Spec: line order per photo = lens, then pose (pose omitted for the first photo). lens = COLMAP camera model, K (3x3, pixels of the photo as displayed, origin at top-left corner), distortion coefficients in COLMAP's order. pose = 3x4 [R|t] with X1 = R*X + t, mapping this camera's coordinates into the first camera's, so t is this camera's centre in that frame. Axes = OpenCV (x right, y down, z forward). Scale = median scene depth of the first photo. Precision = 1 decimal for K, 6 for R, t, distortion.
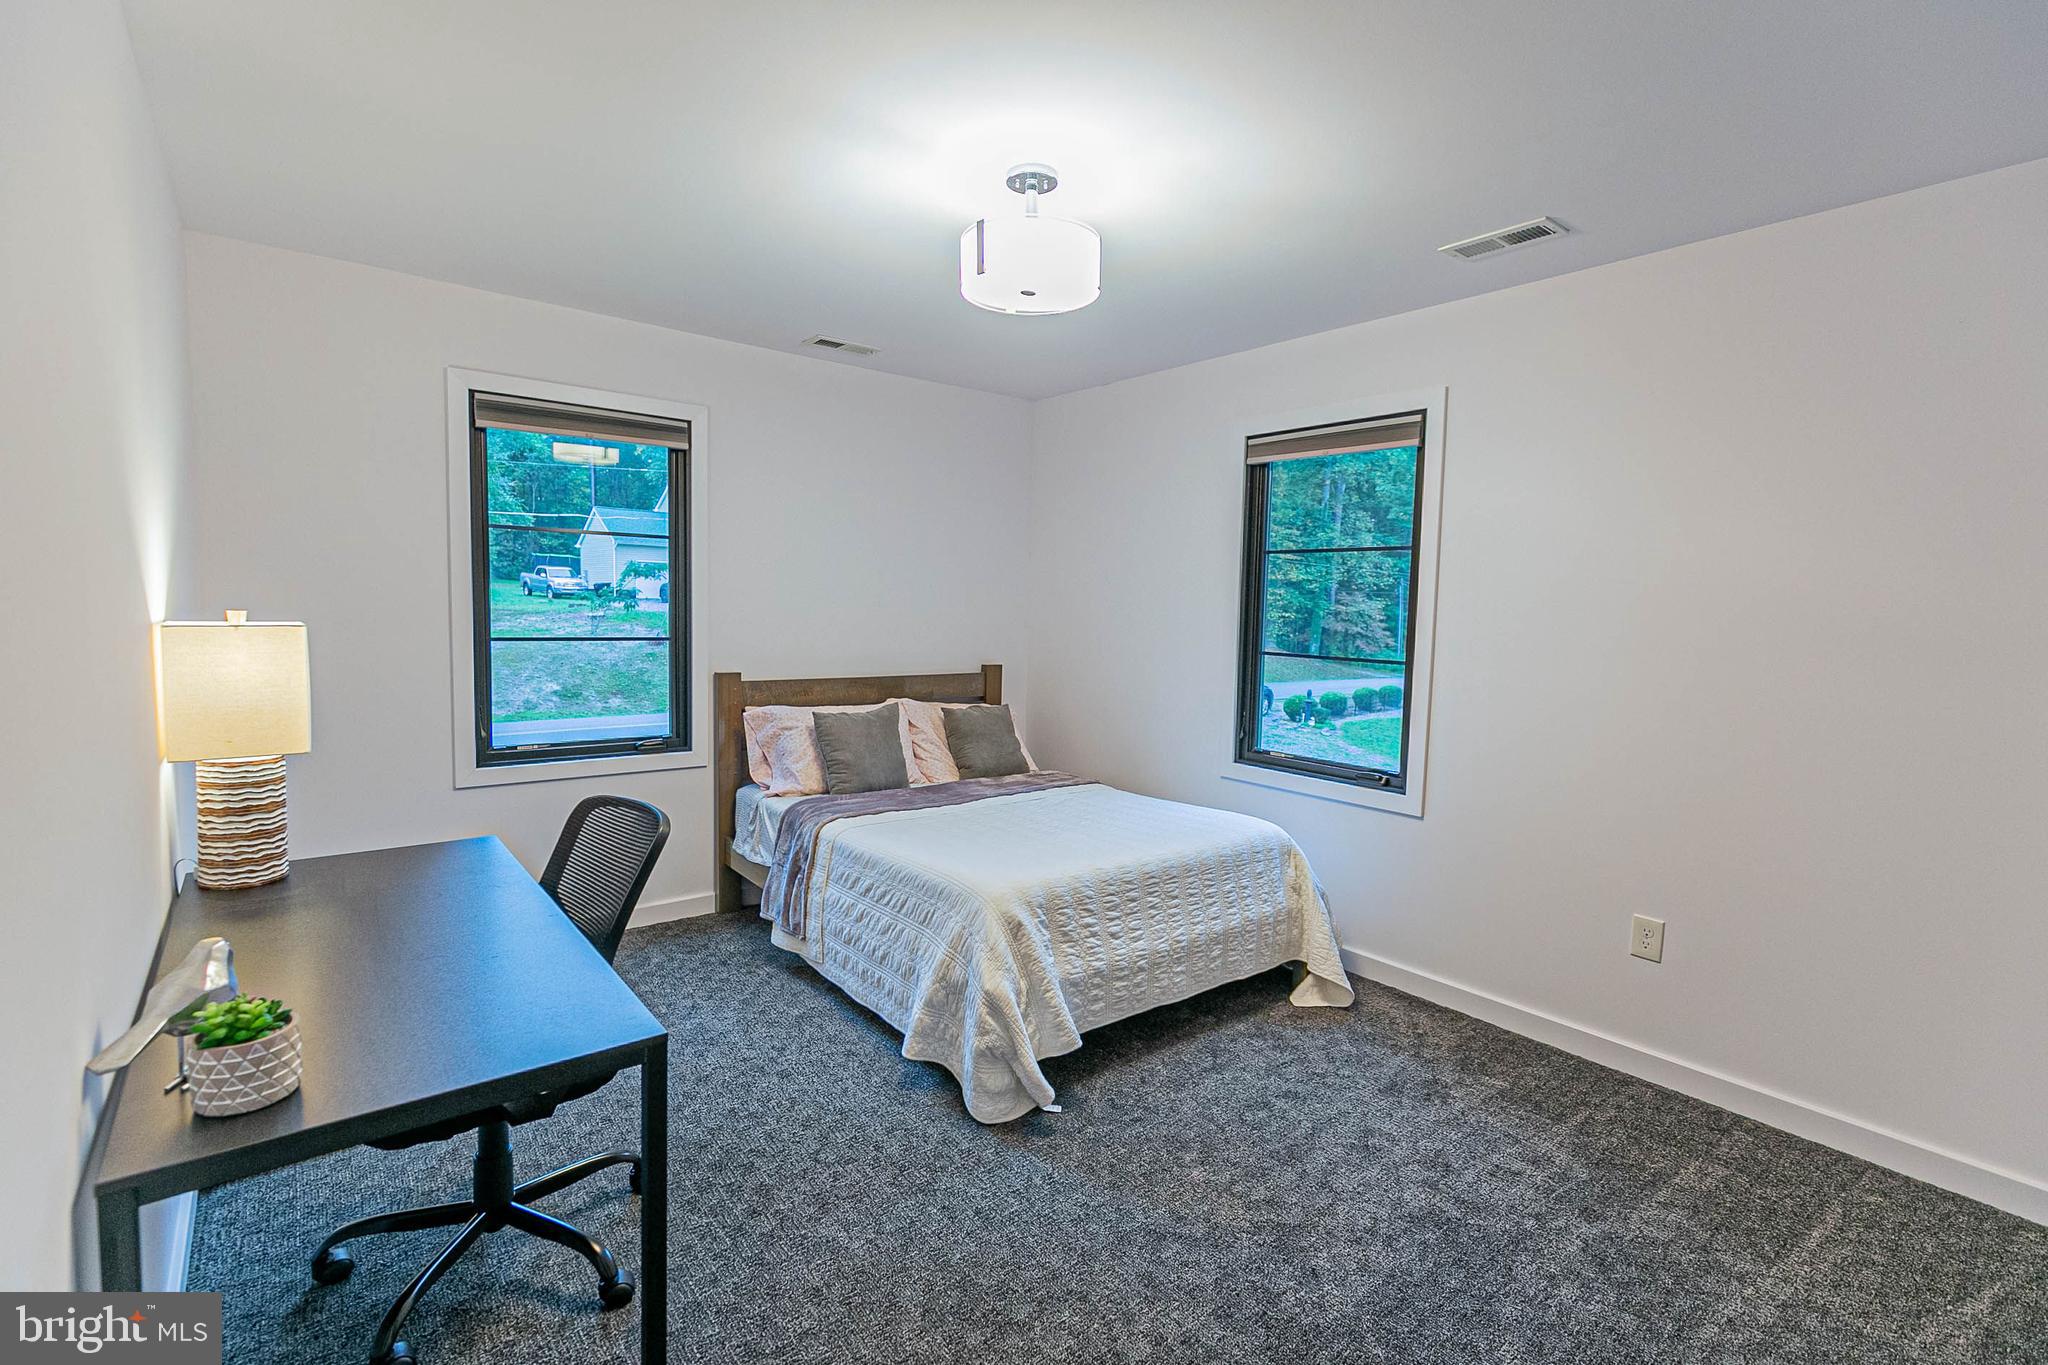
lens RADIAL K [[940.7, 0, 999.1], [0, 940.7, 649.4], [0, 0, 1]] dist [0.007607, -0.000054]
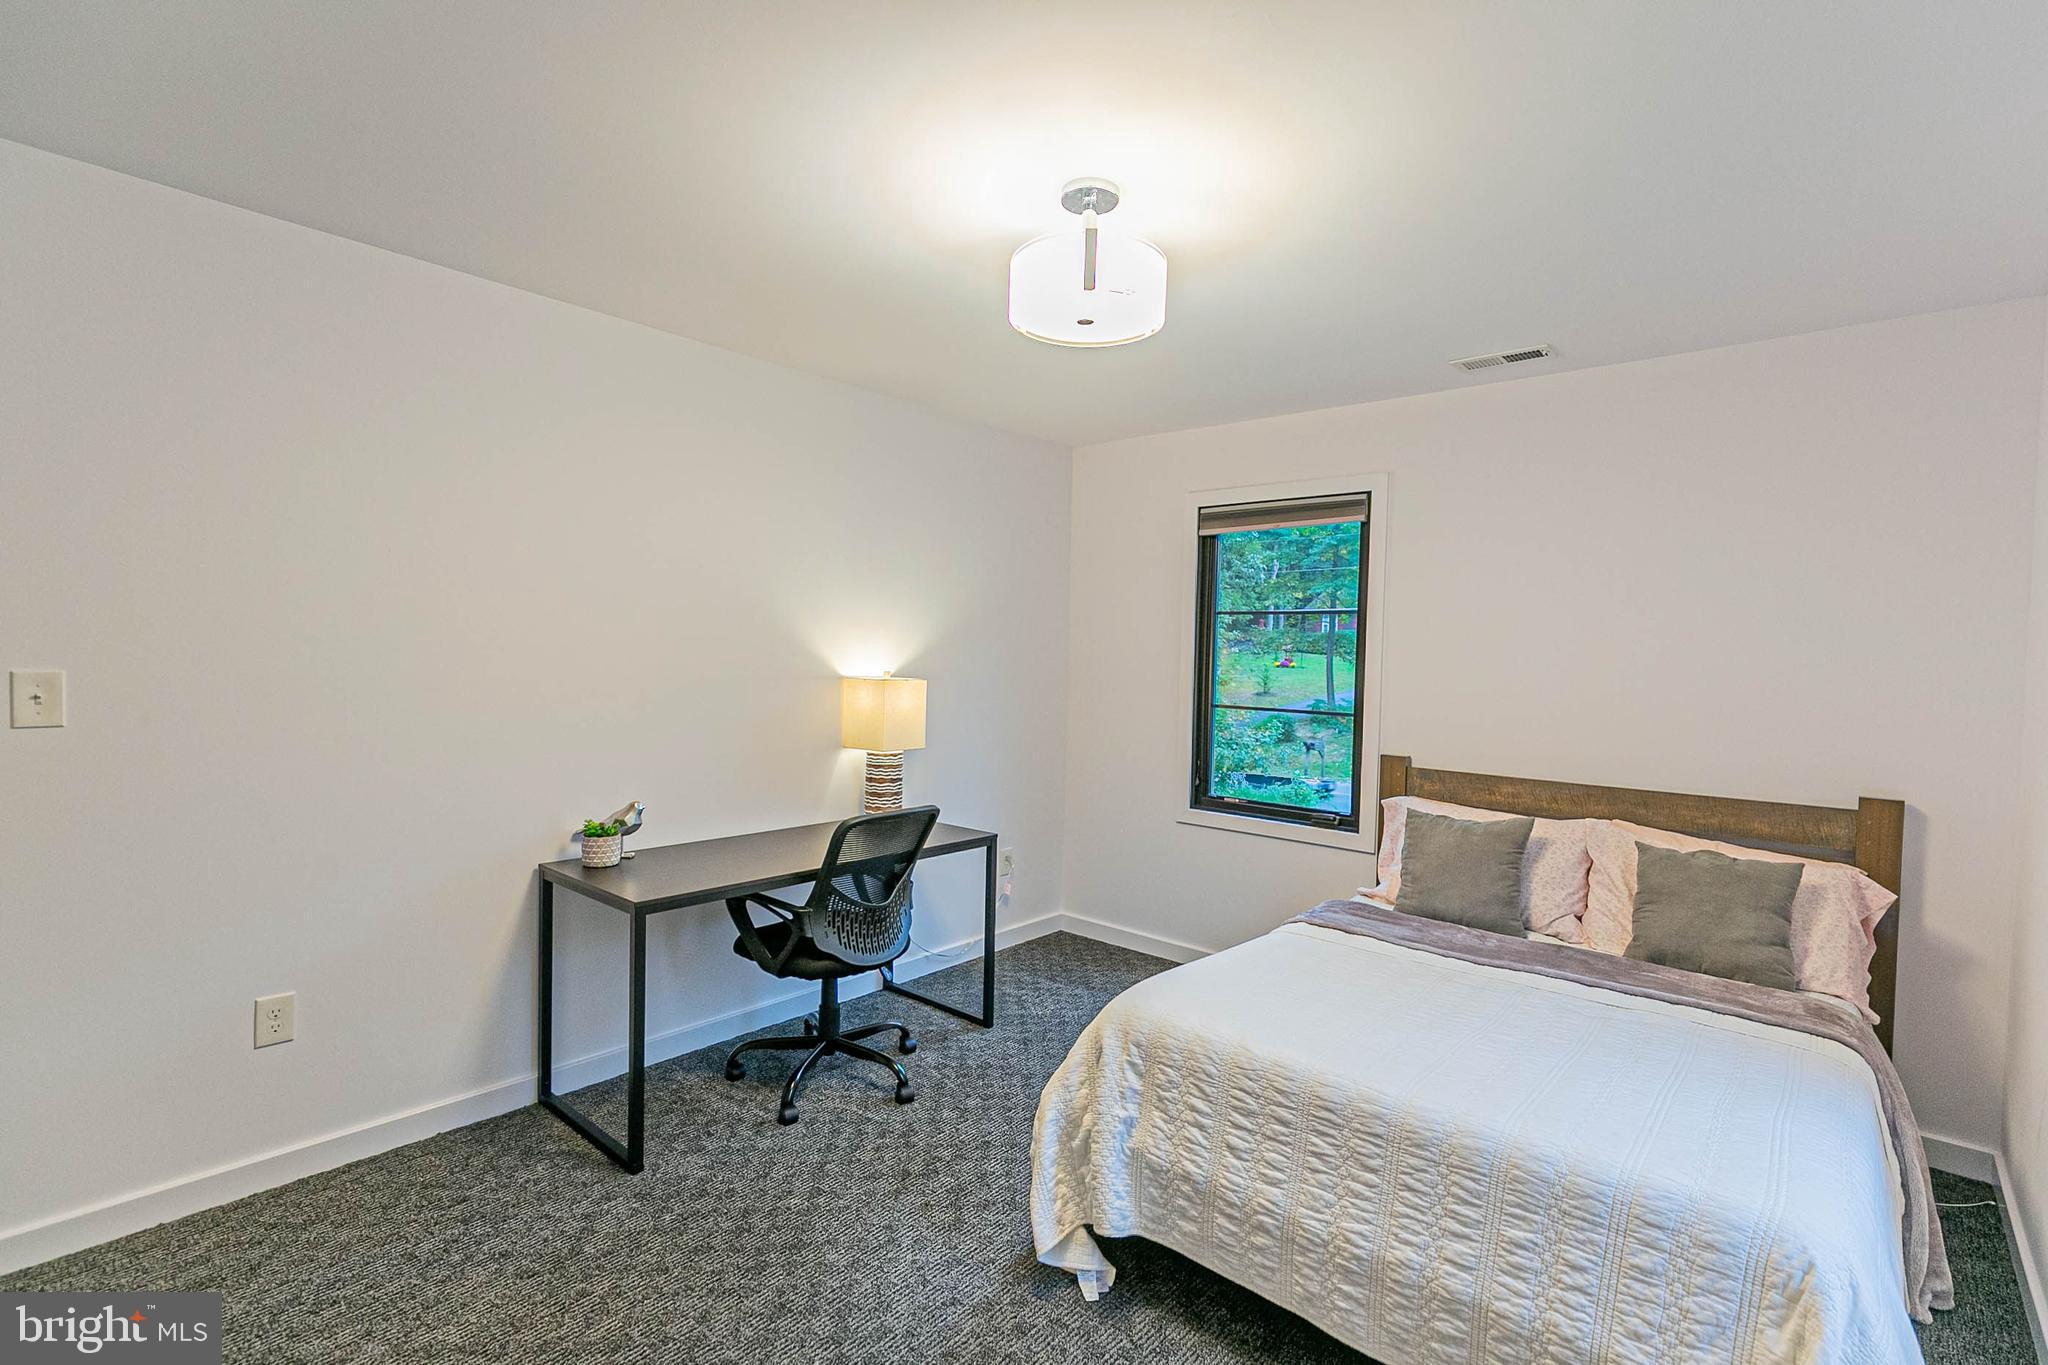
lens RADIAL K [[937.1, 0, 1028.6], [0, 937.1, 659.3], [0, 0, 1]] dist [0.002194, -0.000536]
pose [[0.193268, -0.008675, -0.981108, 0.776177], [-0.076392, 0.996792, -0.023862, -0.028098], [0.978168, 0.079560, 0.191985, 0.694219]]
